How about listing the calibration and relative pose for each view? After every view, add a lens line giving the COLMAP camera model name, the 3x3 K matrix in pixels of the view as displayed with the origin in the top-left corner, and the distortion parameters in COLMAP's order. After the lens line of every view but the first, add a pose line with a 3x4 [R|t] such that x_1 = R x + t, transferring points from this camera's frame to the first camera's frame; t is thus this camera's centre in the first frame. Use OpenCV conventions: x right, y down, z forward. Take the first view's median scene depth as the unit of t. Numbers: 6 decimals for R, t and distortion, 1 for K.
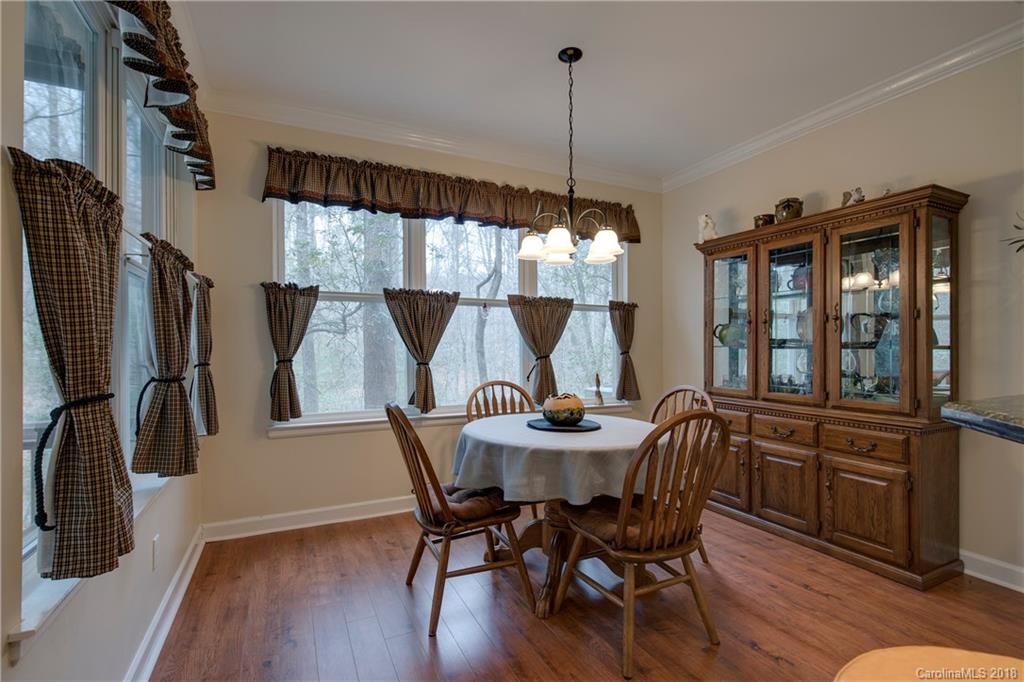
lens RADIAL K [[465.7, 0, 513.3], [0, 465.7, 347.9], [0, 0, 1]] dist [0.003354, 0.000094]
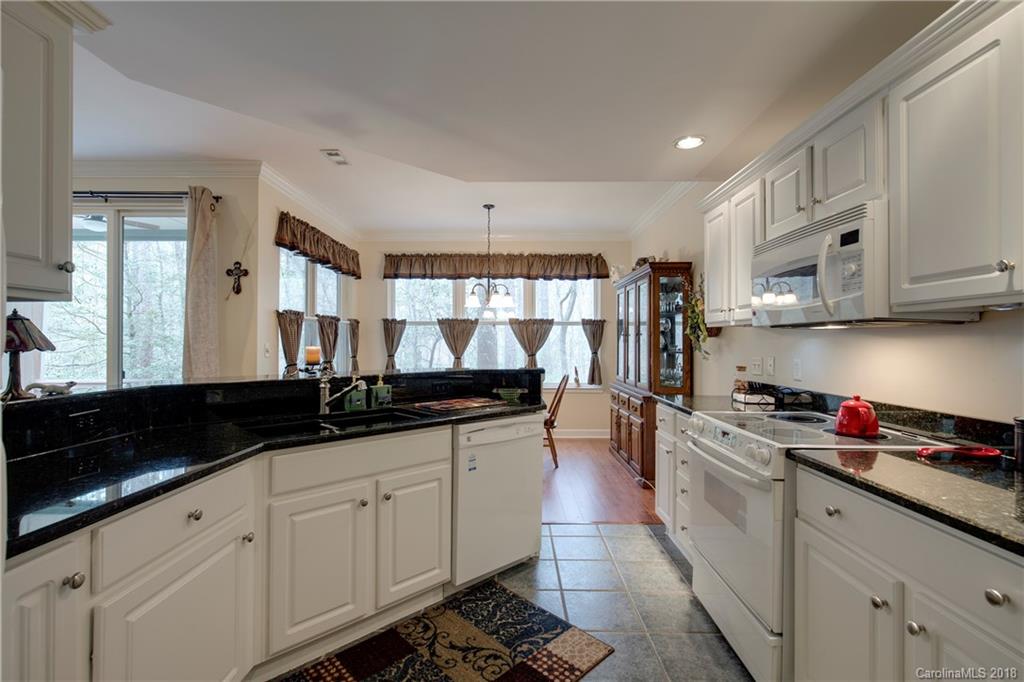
lens RADIAL K [[465.7, 0, 513.3], [0, 465.7, 337.3], [0, 0, 1]] dist [0.003354, 0.000094]
pose [[0.900415, -0.005522, -0.434998, 0.800686], [-0.000948, 0.999892, -0.014654, -0.021896], [0.435032, 0.013607, 0.900312, -0.562340]]
